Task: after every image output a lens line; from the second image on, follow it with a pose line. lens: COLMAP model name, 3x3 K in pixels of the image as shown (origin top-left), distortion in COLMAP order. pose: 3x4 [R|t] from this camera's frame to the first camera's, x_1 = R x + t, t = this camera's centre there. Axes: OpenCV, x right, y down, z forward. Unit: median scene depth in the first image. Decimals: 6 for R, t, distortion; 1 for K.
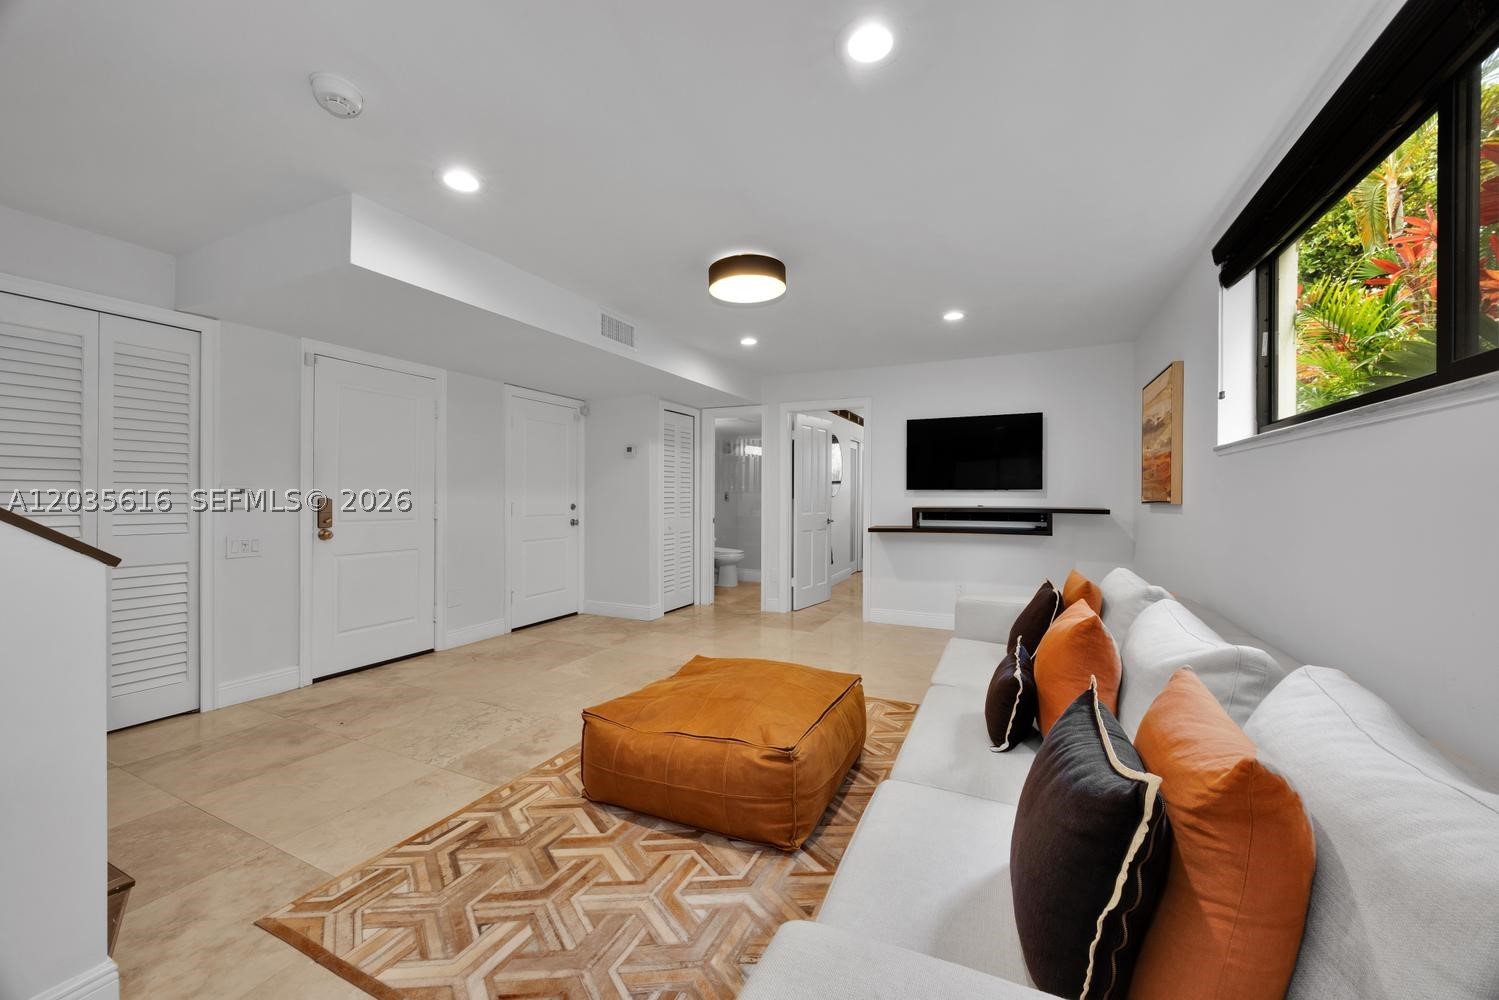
lens RADIAL K [[573.2, 0, 748.2], [0, 573.2, 498.8], [0, 0, 1]] dist [0.002739, 0.000096]
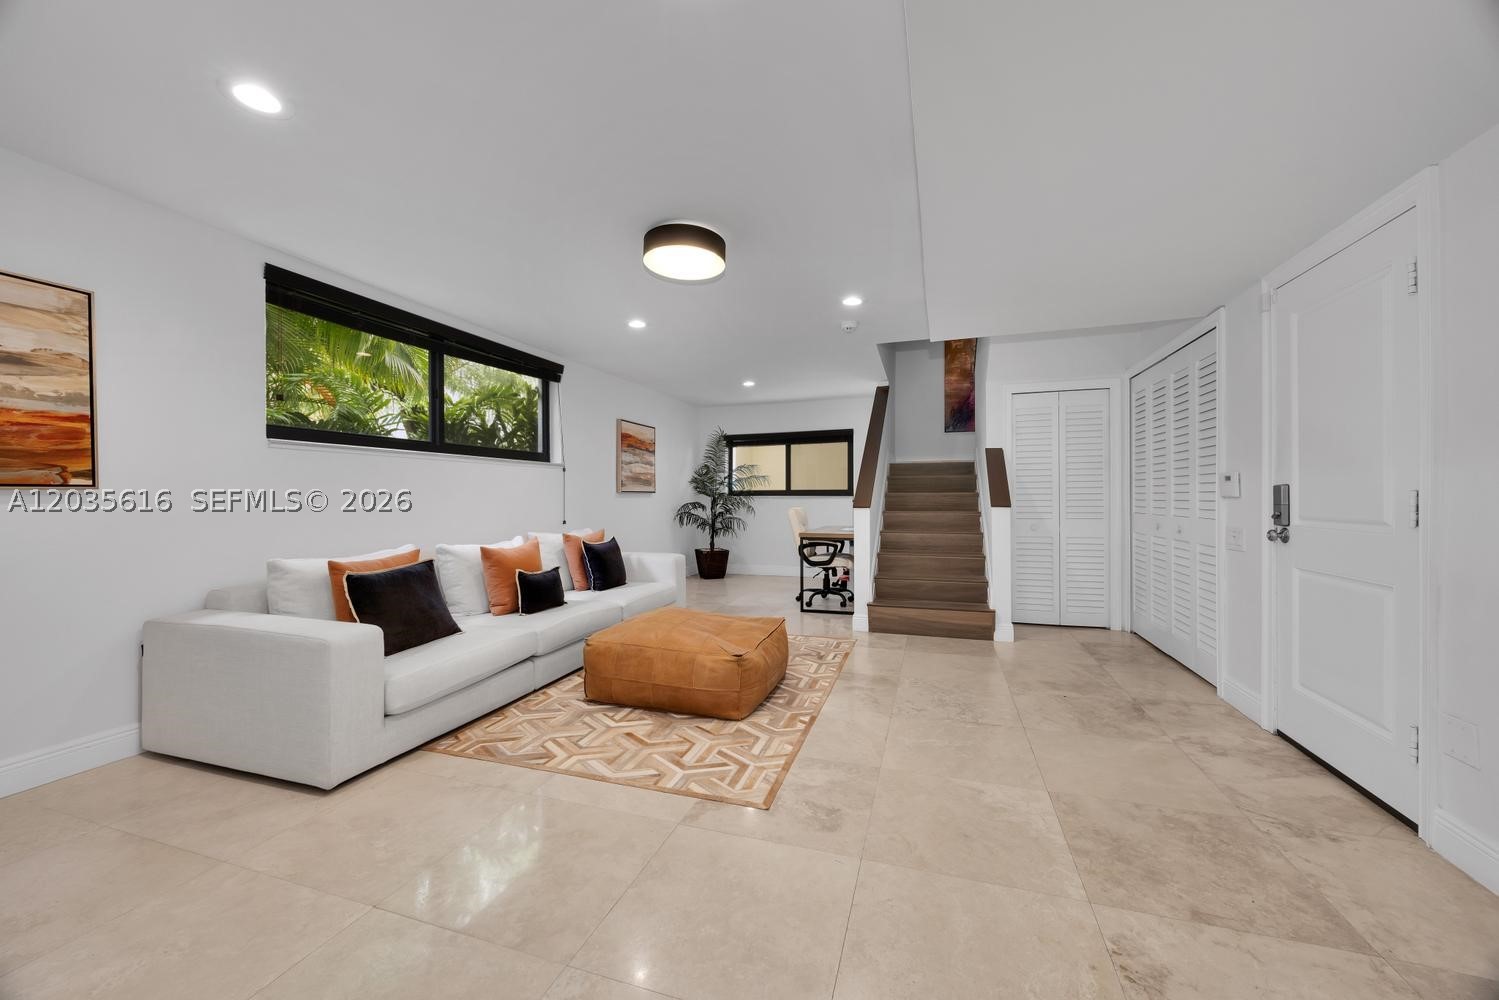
lens RADIAL K [[573.2, 0, 751.7], [0, 573.2, 497.3], [0, 0, 1]] dist [0.002739, 0.000096]
pose [[-0.991767, -0.001323, -0.128051, 0.009144], [-0.001917, 0.999988, 0.004512, 0.015235], [0.128044, 0.004720, -0.991757, 1.875667]]
